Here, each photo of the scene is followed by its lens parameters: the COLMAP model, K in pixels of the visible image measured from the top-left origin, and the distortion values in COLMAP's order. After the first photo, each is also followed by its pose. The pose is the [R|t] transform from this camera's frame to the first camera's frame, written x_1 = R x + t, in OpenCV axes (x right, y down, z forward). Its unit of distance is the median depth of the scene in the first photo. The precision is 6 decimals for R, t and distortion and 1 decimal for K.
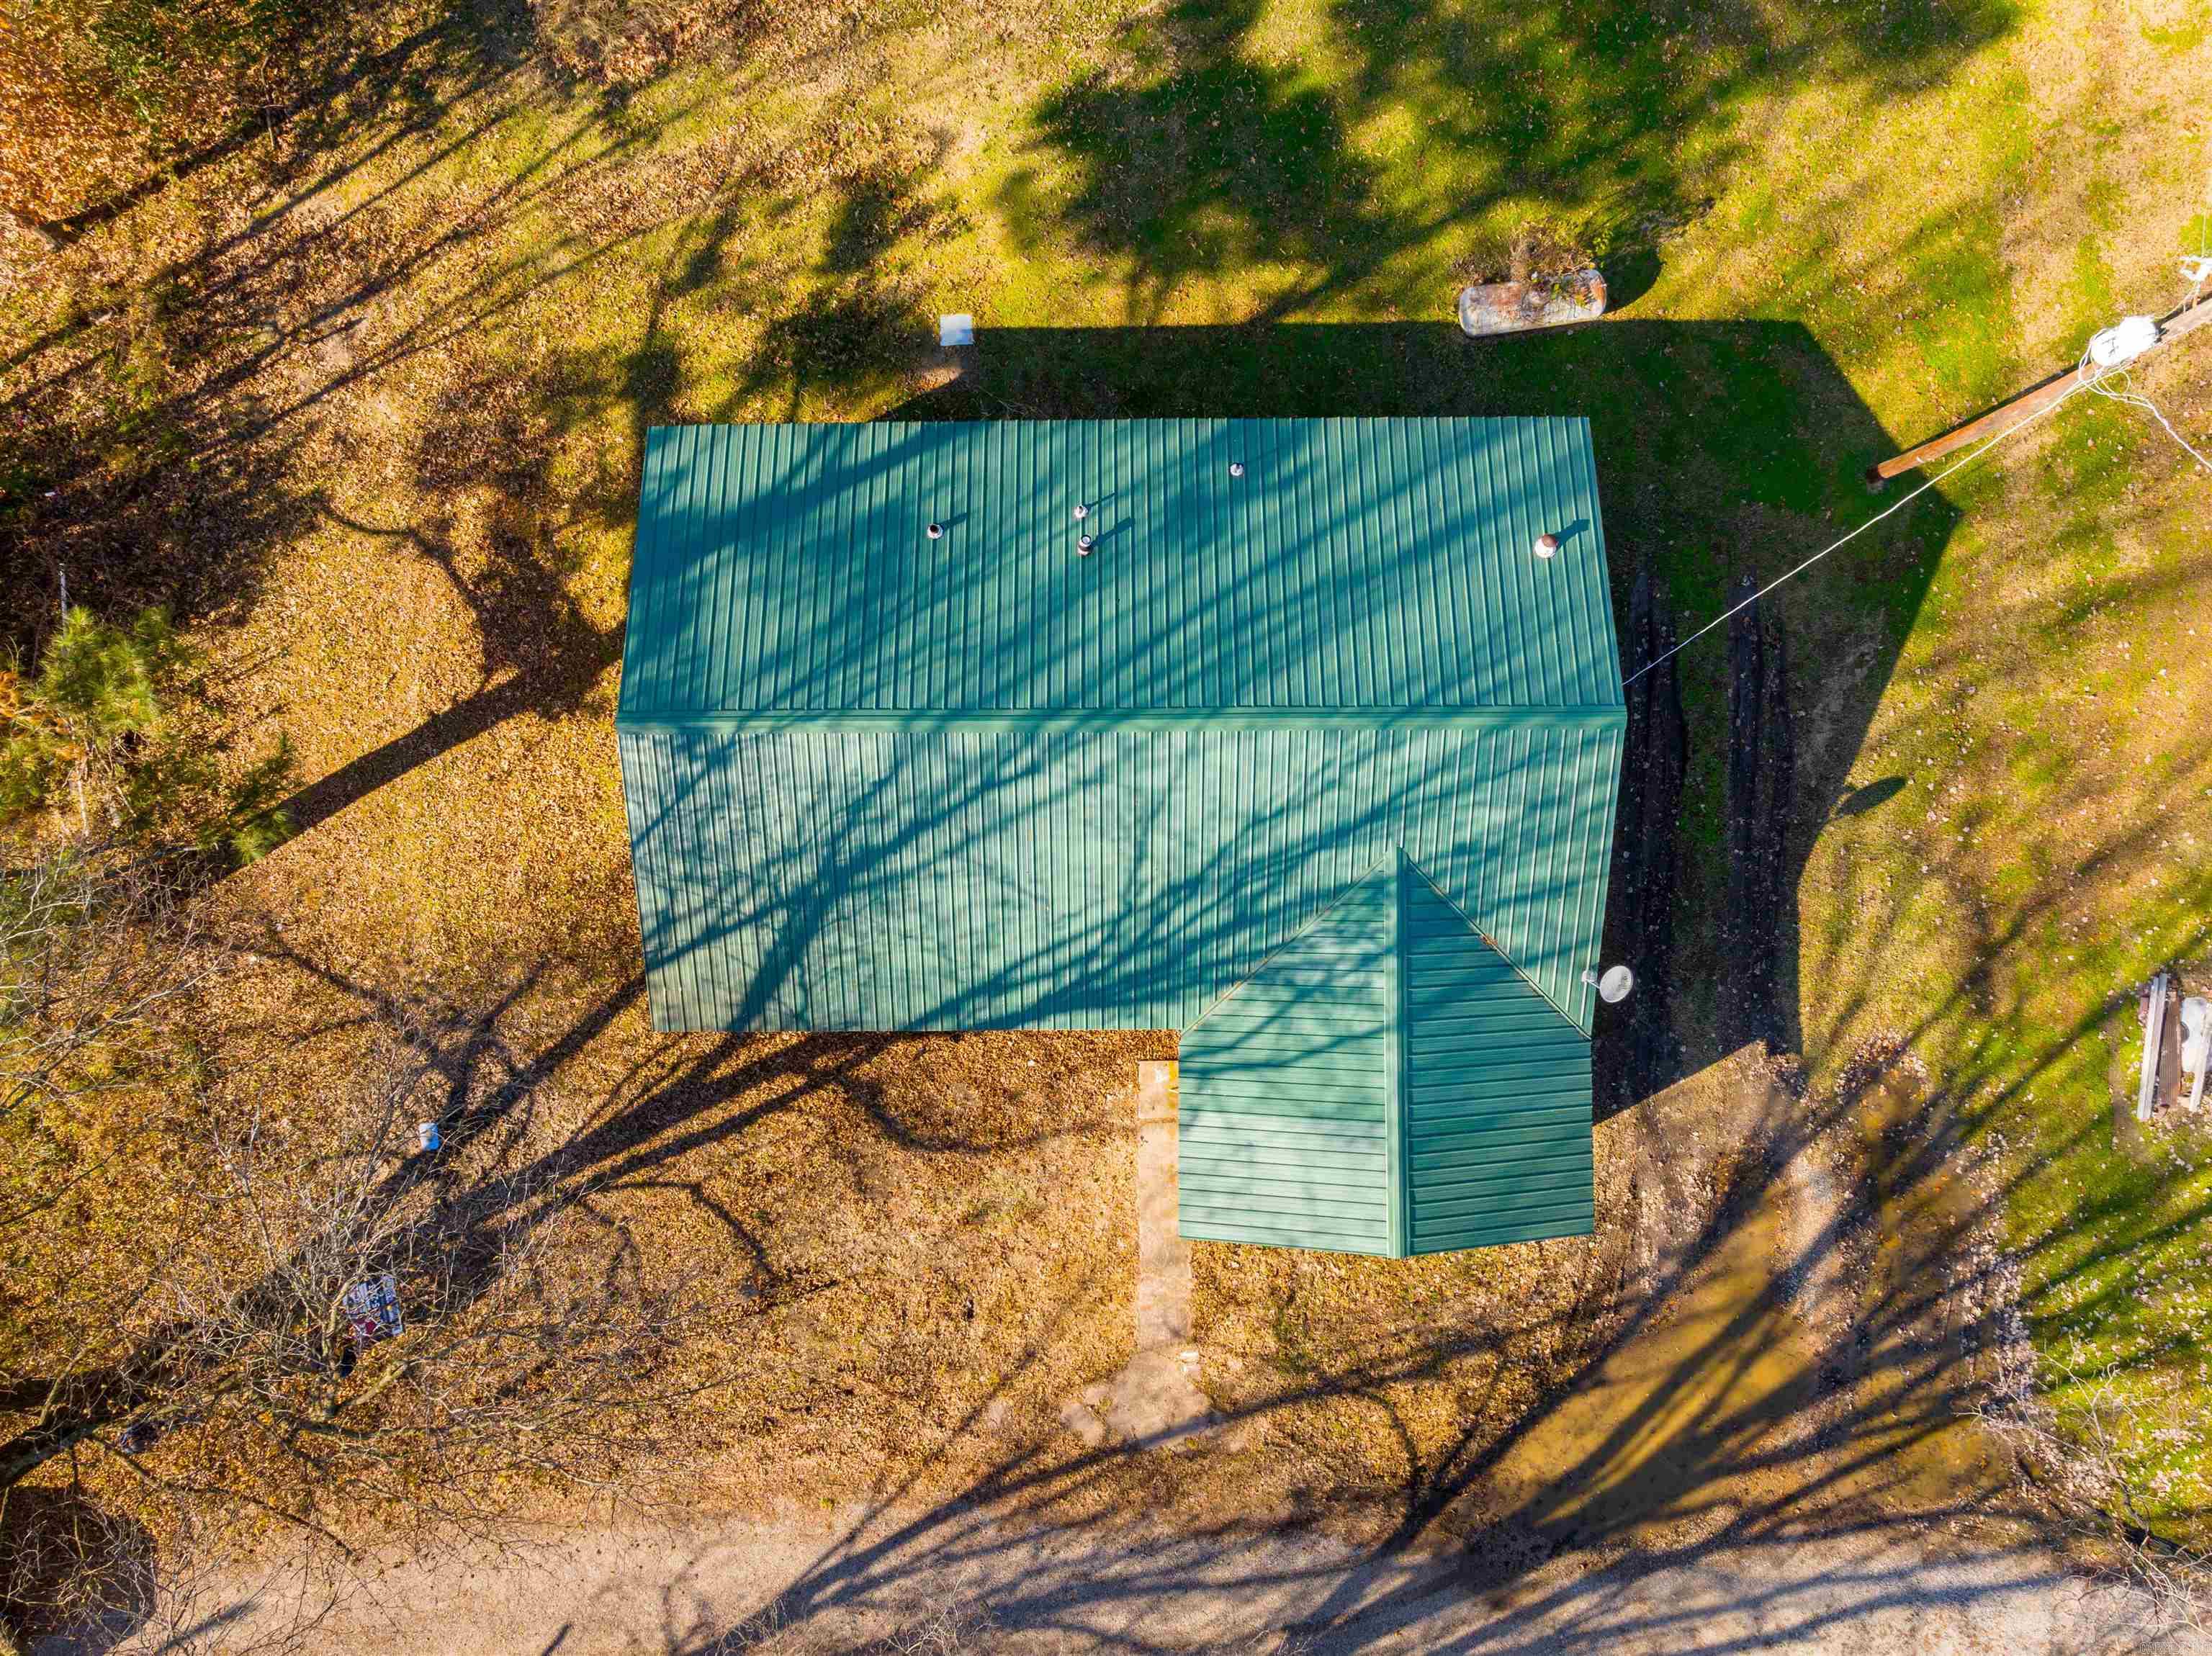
lens RADIAL K [[1548.5, 0, 1110.5], [0, 1548.5, 818.0], [0, 0, 1]] dist [-0.036197, 0.017365]
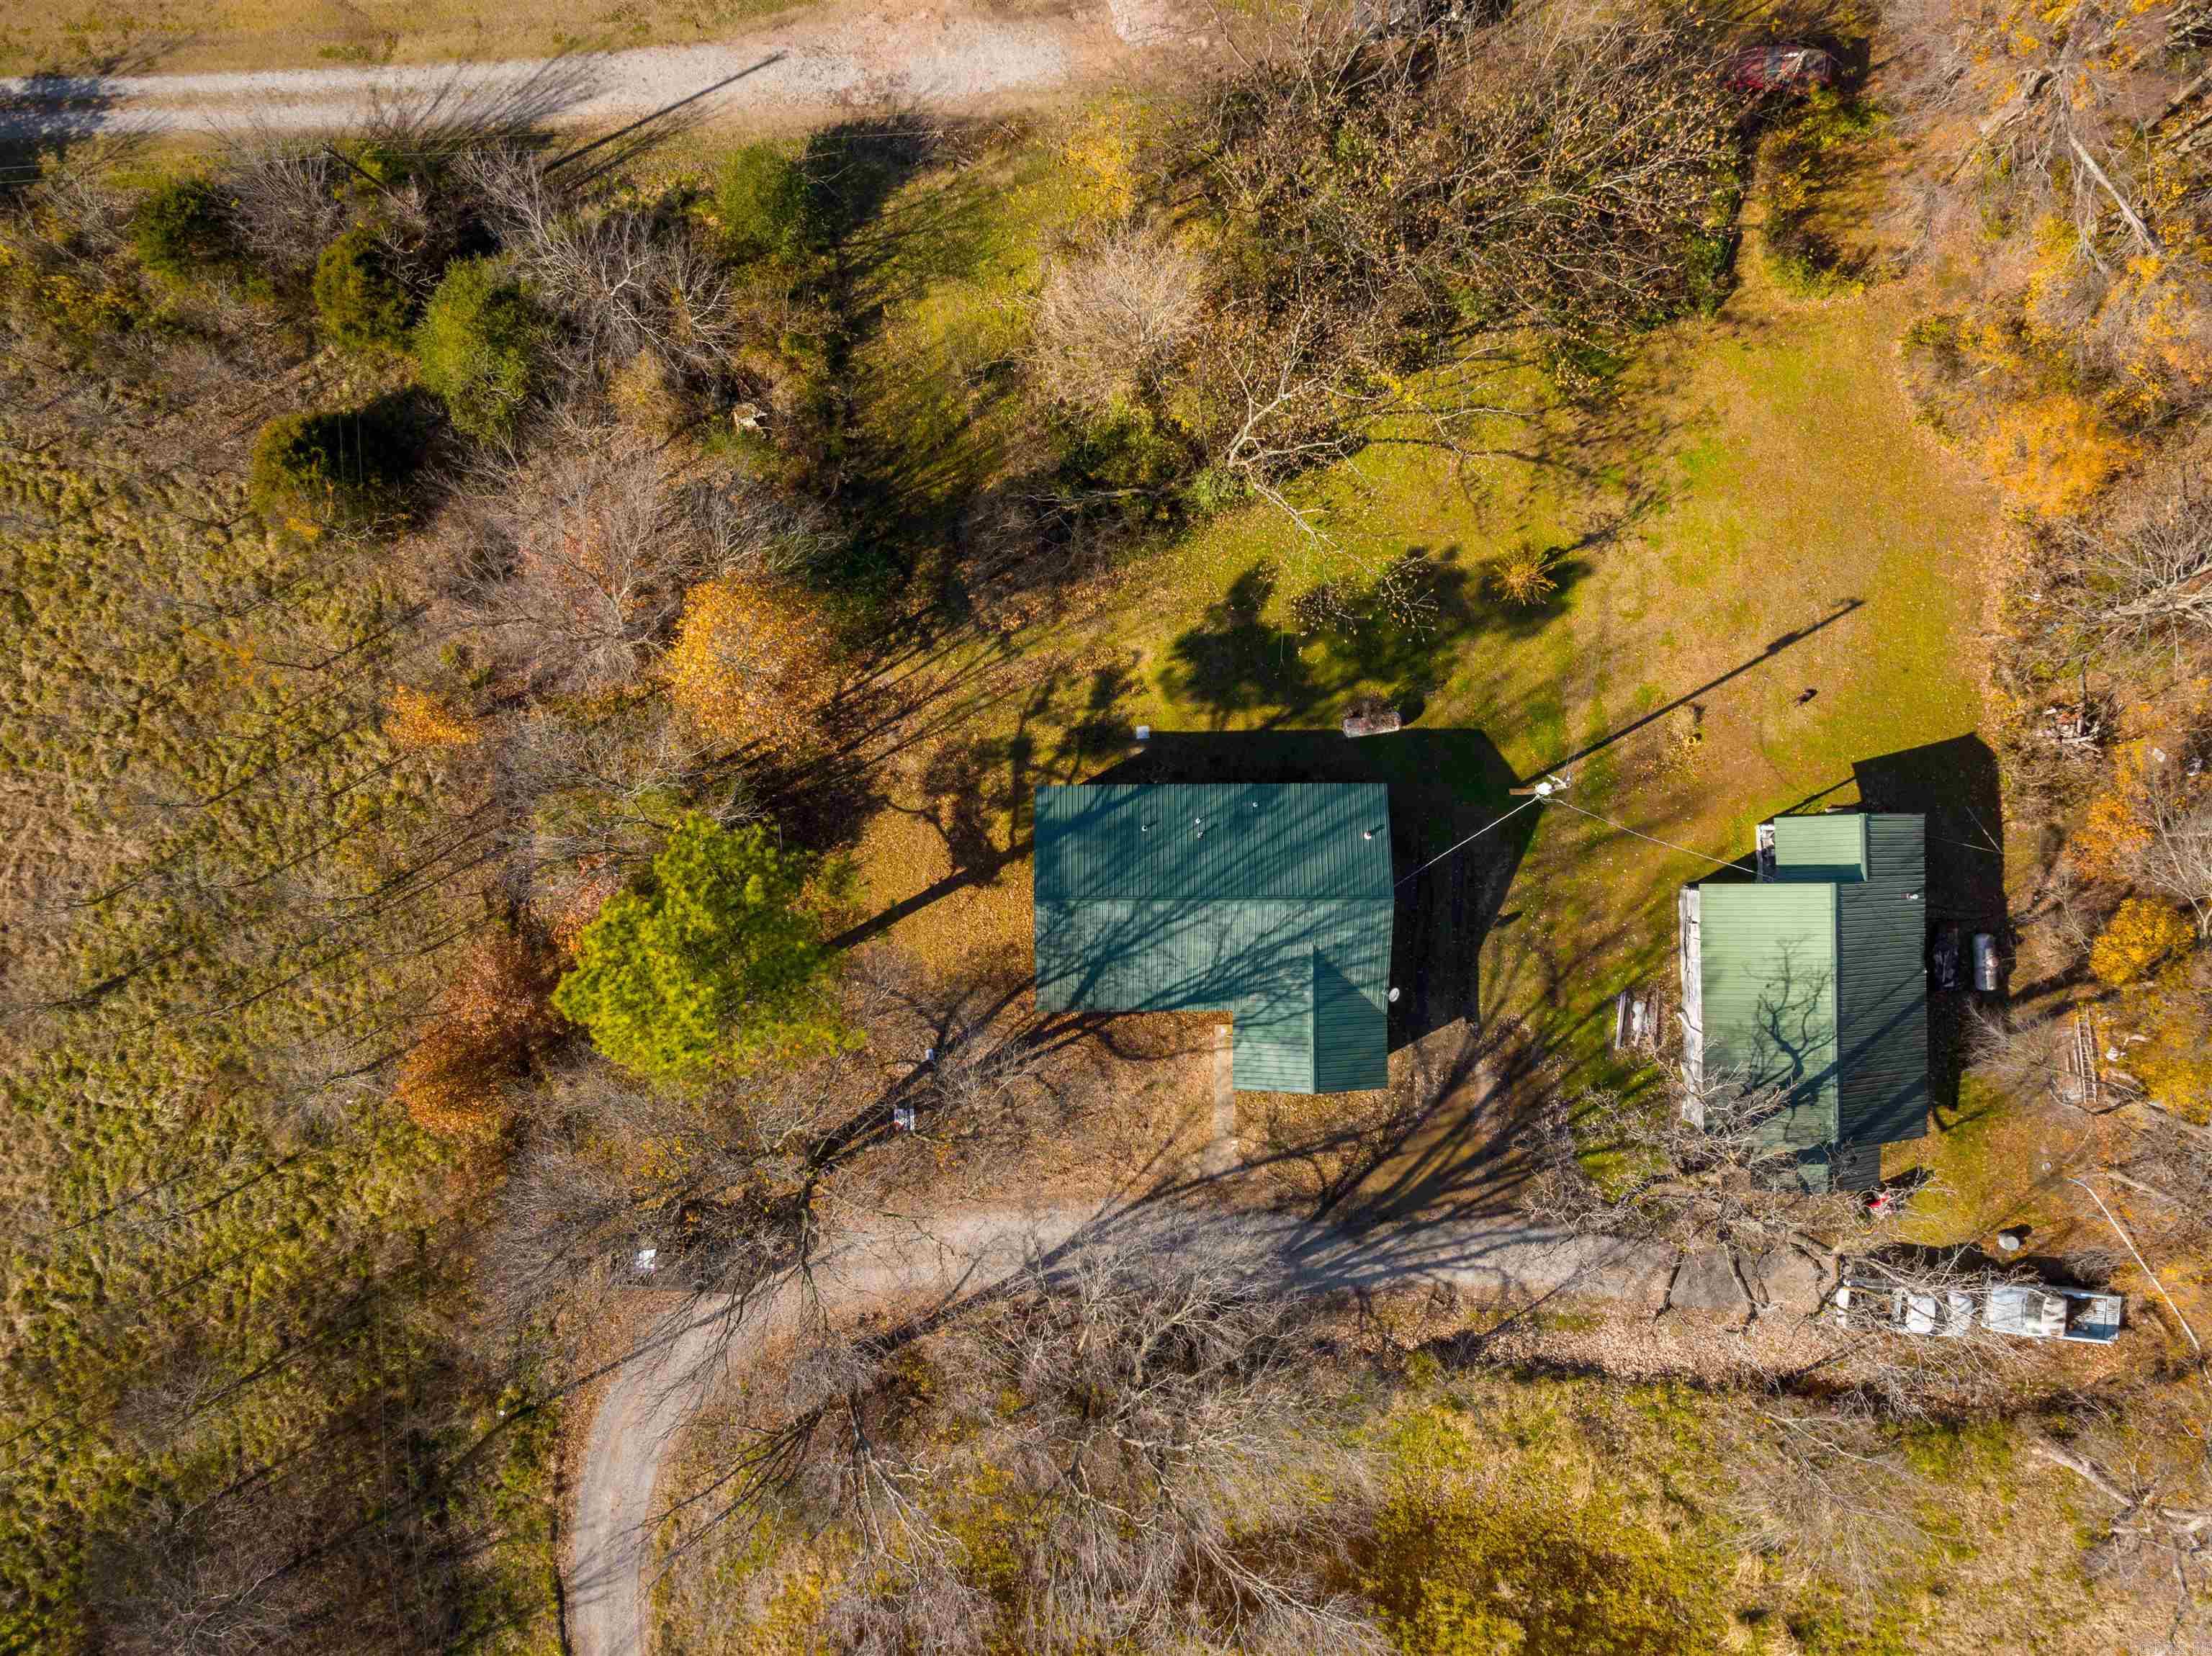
lens RADIAL K [[1548.5, 0, 1105.3], [0, 1548.5, 832.3], [0, 0, 1]] dist [-0.036197, 0.017365]
pose [[0.999997, 0.002214, -0.001141, -0.157226], [-0.002206, 0.999975, 0.006773, -0.171045], [0.001156, -0.006771, 0.999976, -1.510091]]
